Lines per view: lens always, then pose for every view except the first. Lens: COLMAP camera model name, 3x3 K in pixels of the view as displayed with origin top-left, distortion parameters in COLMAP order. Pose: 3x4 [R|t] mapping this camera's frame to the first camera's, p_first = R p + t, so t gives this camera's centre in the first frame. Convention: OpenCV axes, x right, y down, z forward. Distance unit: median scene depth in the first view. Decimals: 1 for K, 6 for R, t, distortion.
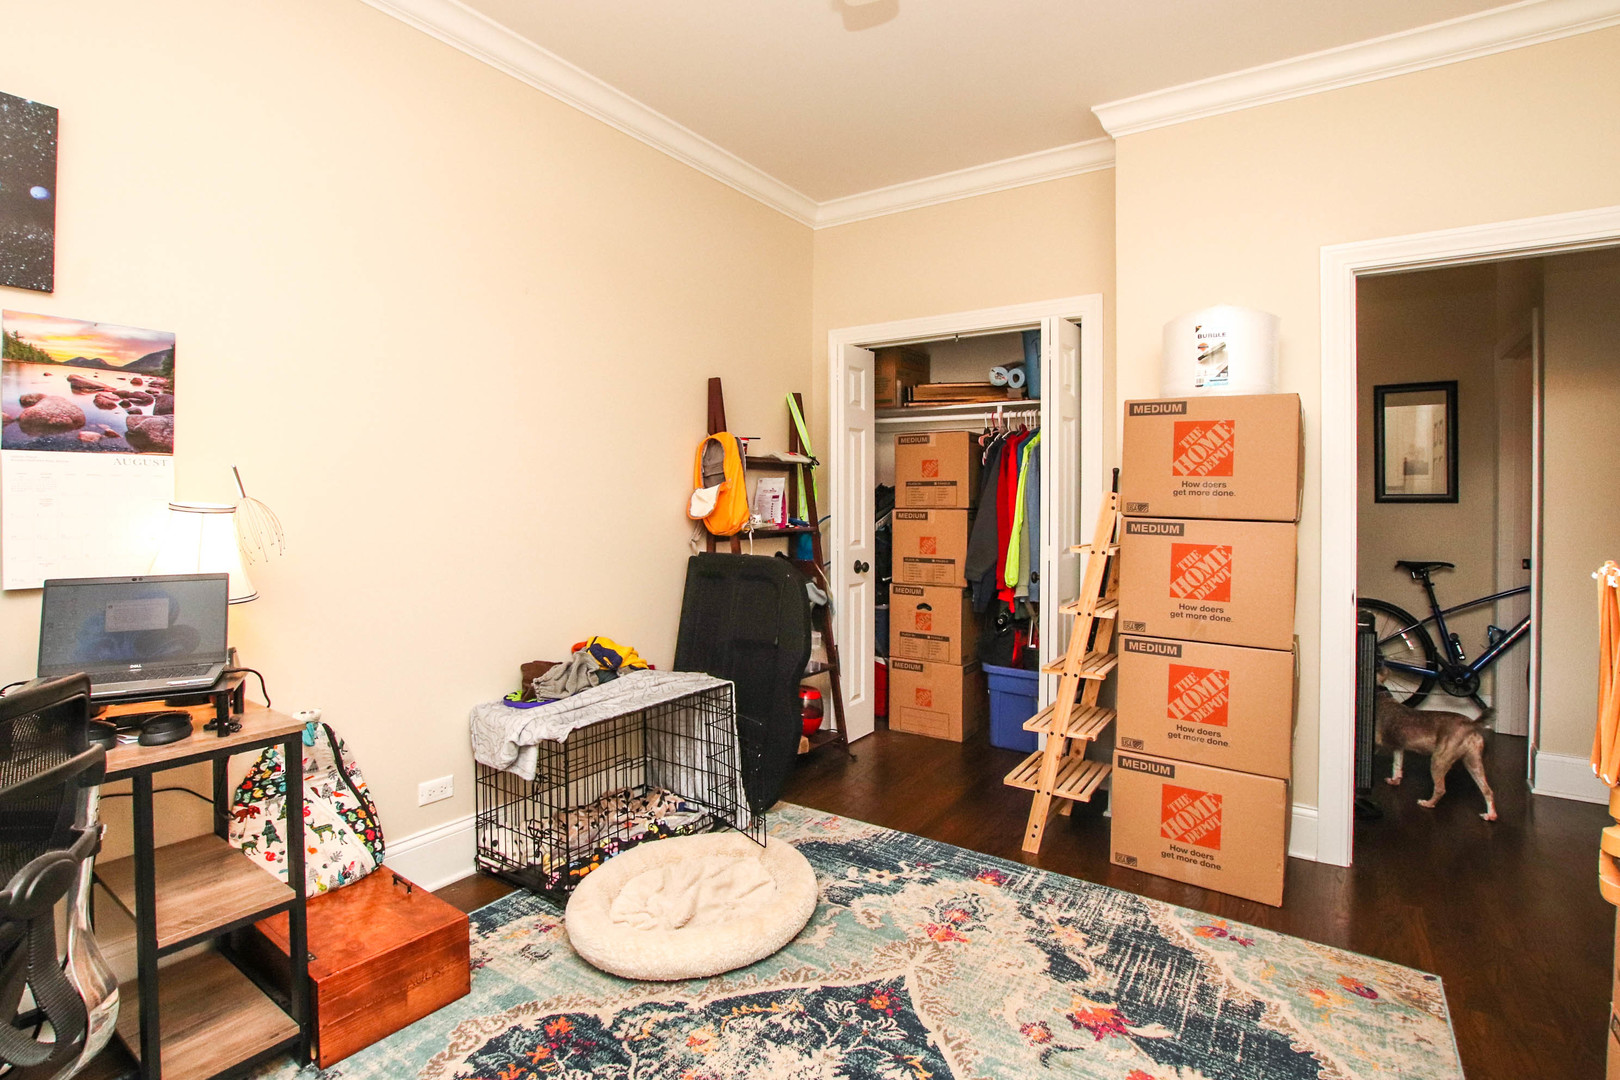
lens RADIAL K [[781.7, 0, 813.7], [0, 781.7, 552.8], [0, 0, 1]] dist [0.000182, 0.000592]
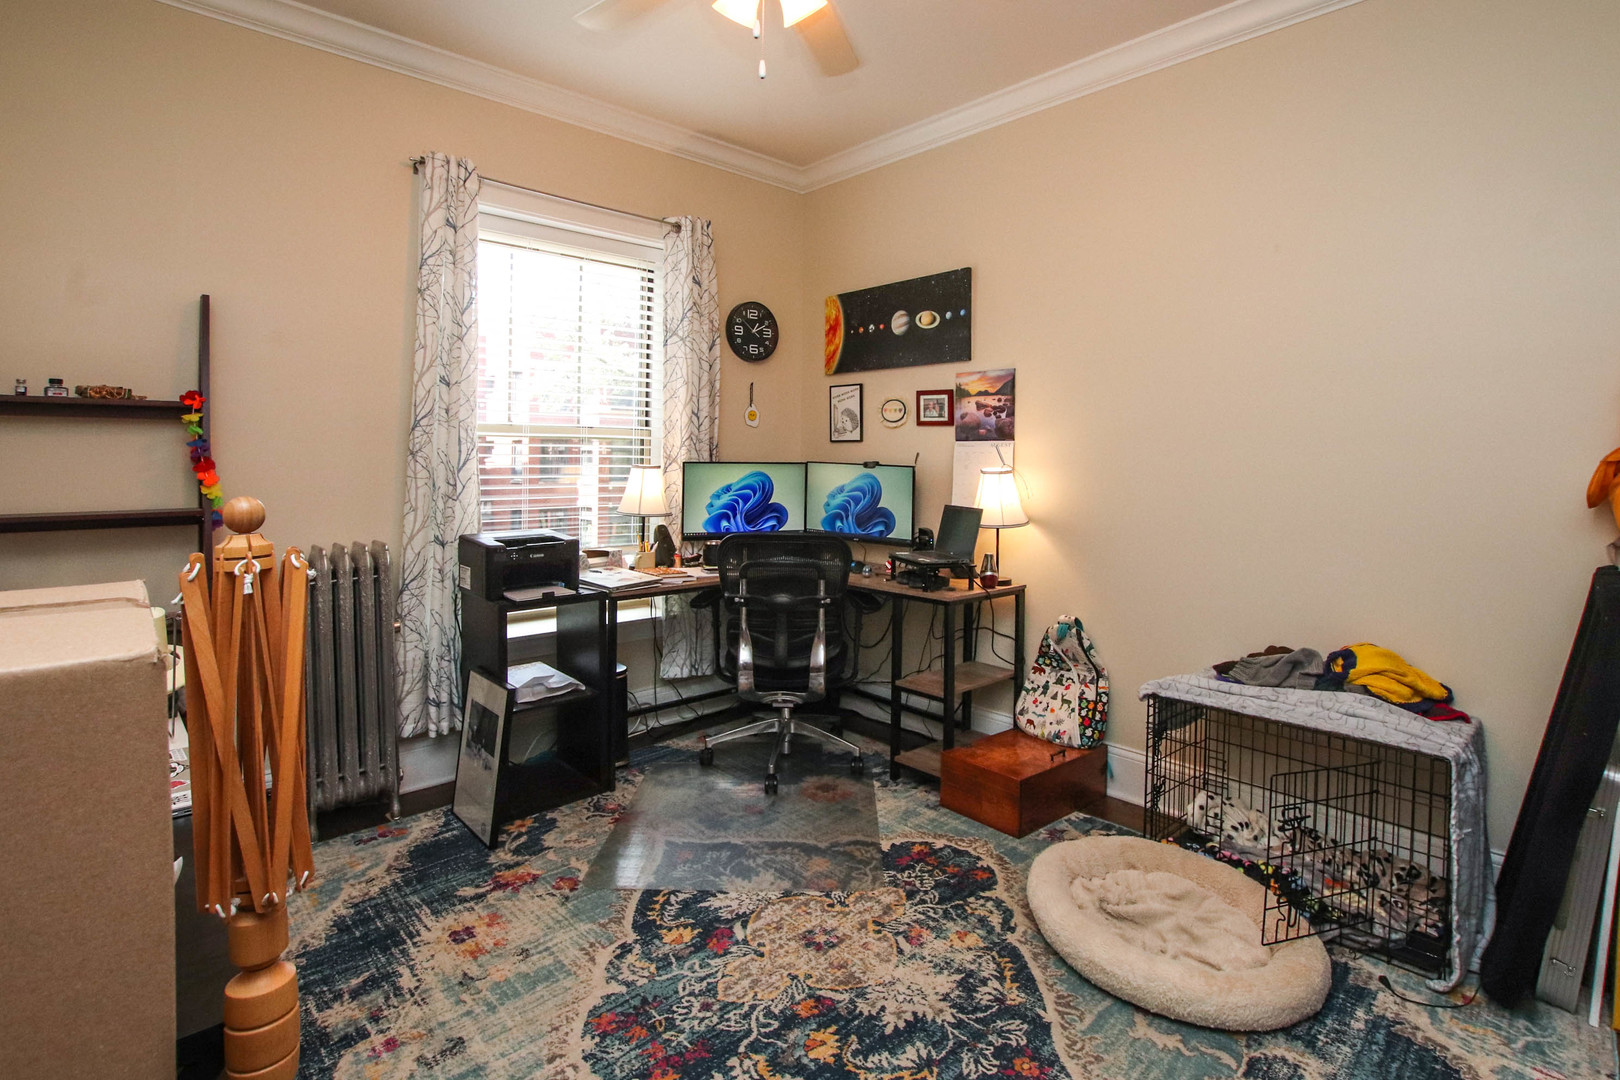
lens RADIAL K [[781.7, 0, 813.7], [0, 781.7, 552.8], [0, 0, 1]] dist [0.000182, 0.000592]
pose [[-0.211758, 0.102069, -0.971978, 0.937811], [-0.078126, 0.989581, 0.120938, -0.054552], [0.974194, 0.101546, -0.201578, 0.941754]]
